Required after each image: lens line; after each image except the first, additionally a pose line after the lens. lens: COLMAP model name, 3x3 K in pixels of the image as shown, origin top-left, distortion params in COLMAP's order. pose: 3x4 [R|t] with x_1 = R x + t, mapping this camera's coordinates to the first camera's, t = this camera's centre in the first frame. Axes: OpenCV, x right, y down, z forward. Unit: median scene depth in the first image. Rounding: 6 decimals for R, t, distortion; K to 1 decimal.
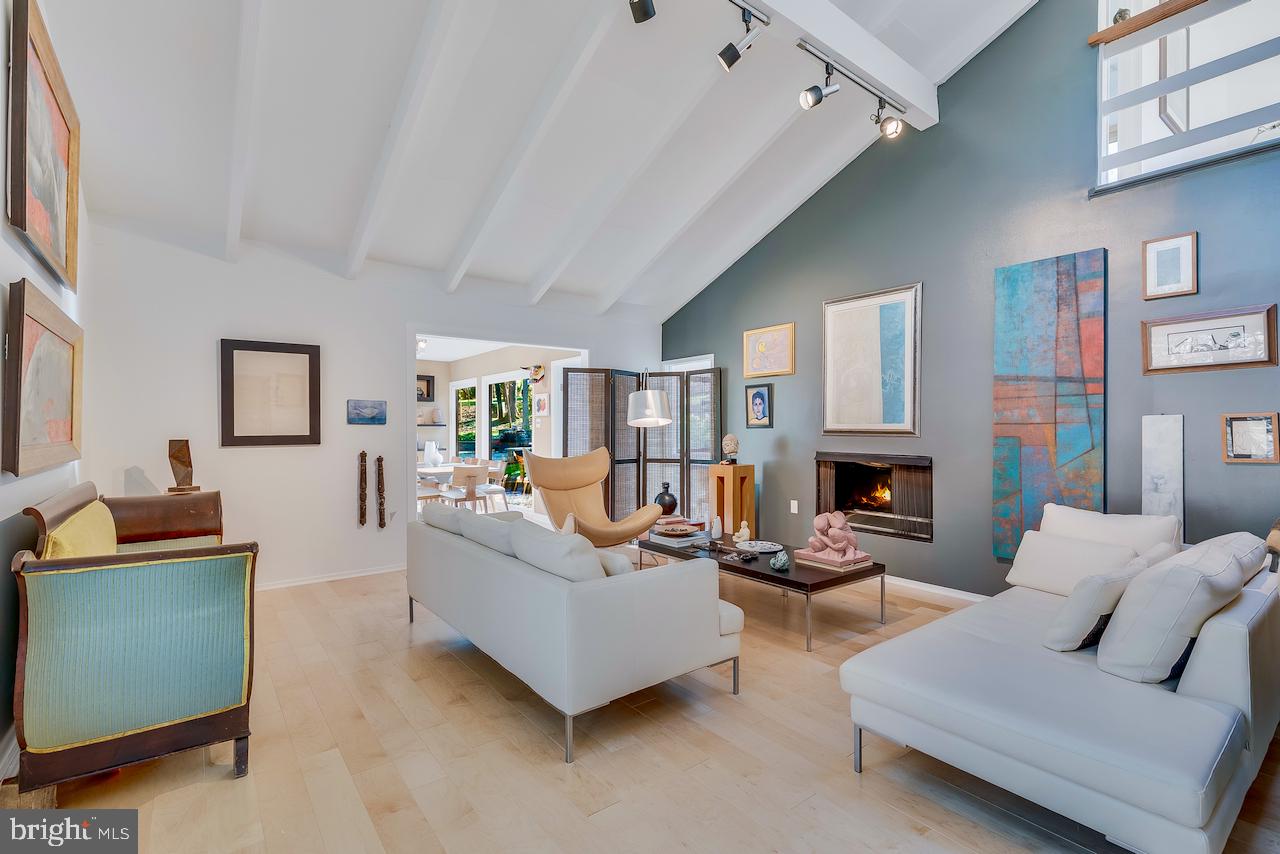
lens RADIAL K [[575.6, 0, 641.1], [0, 575.6, 426.7], [0, 0, 1]] dist [0.007719, -0.001096]
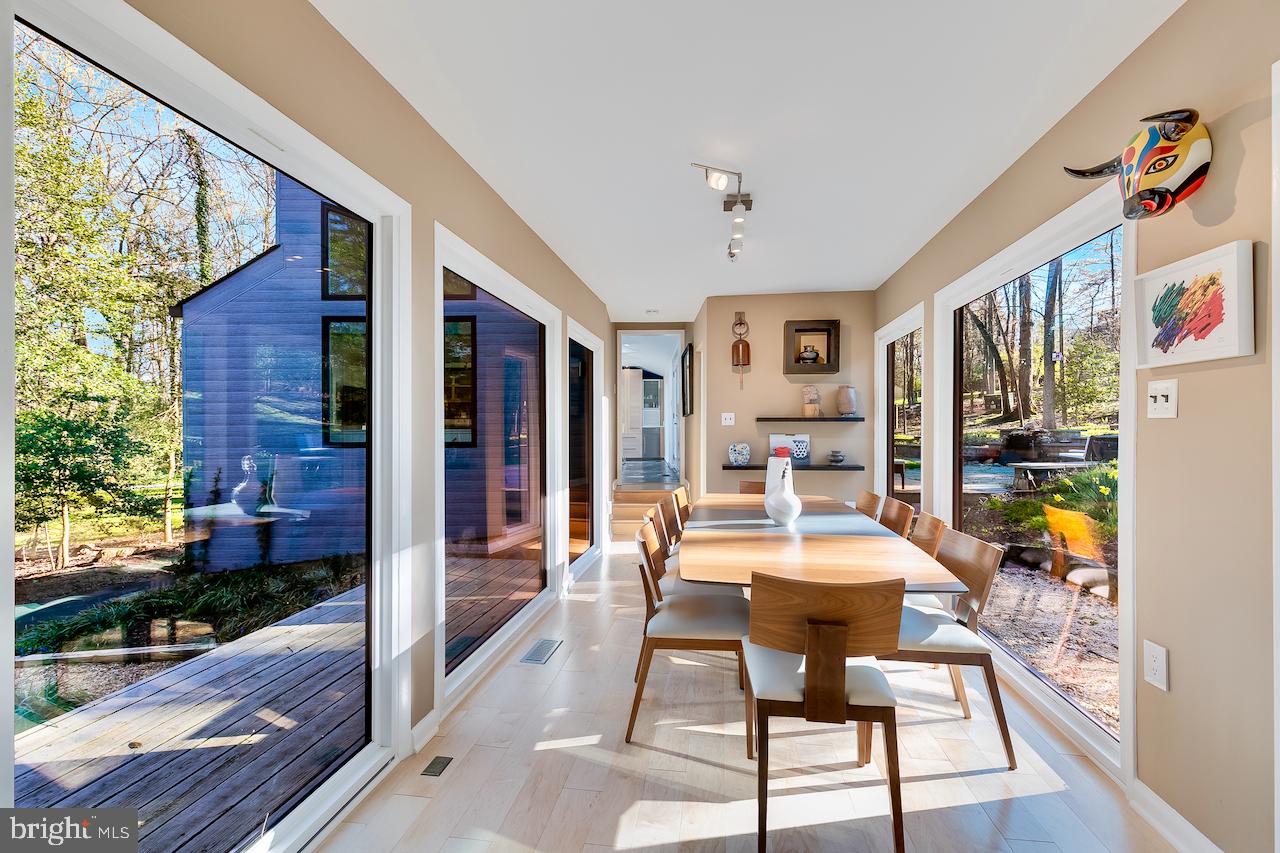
lens RADIAL K [[575.6, 0, 642.5], [0, 575.6, 427.1], [0, 0, 1]] dist [0.007719, -0.001096]
pose [[0.693394, 0.001936, -0.720556, -0.194065], [-0.001302, 0.999998, 0.001435, 0.005852], [0.720557, -0.000057, 0.693395, 0.862897]]
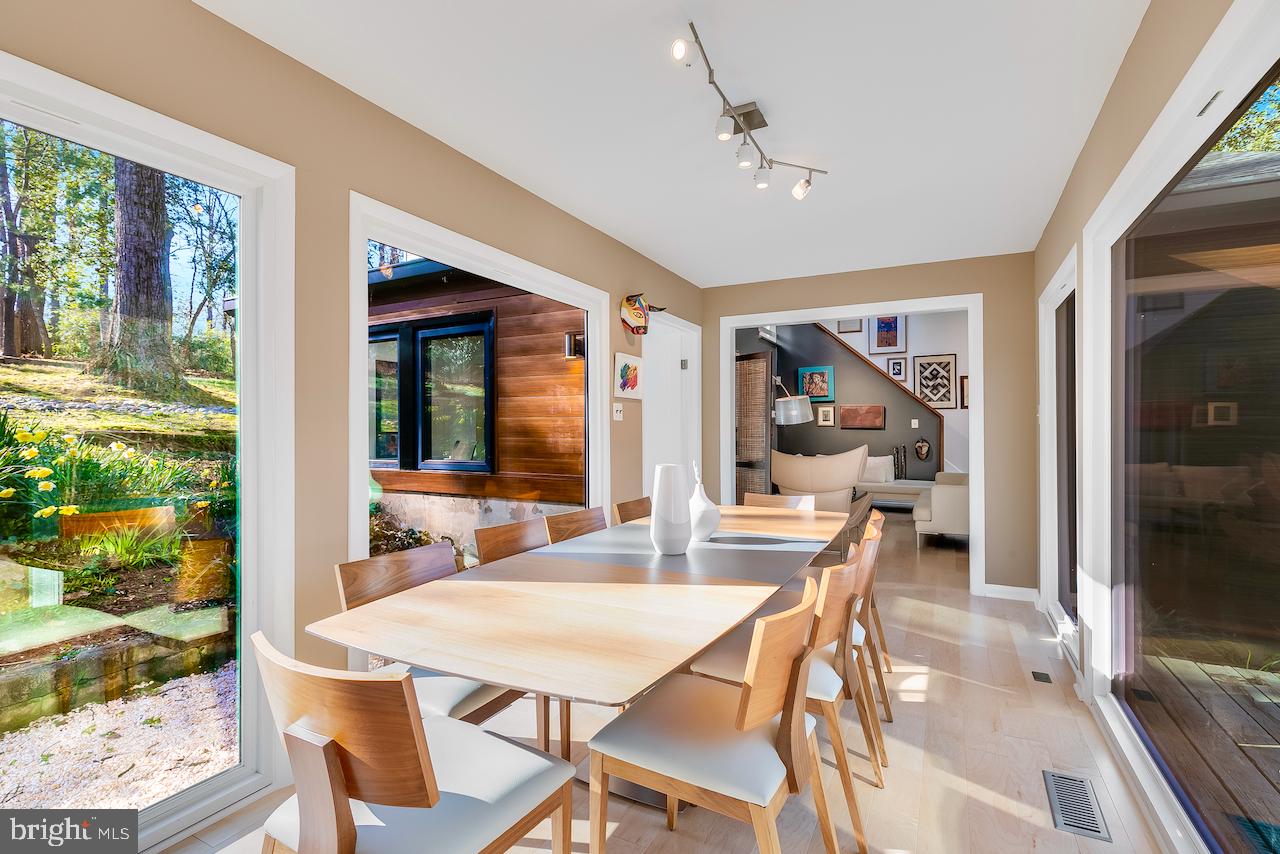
lens RADIAL K [[575.6, 0, 639.5], [0, 575.6, 428.6], [0, 0, 1]] dist [0.007719, -0.001096]
pose [[-0.405456, 0.003005, 0.914110, -0.782818], [-0.002041, 0.999989, -0.004192, 0.012918], [-0.914112, -0.003565, -0.405445, 1.456949]]
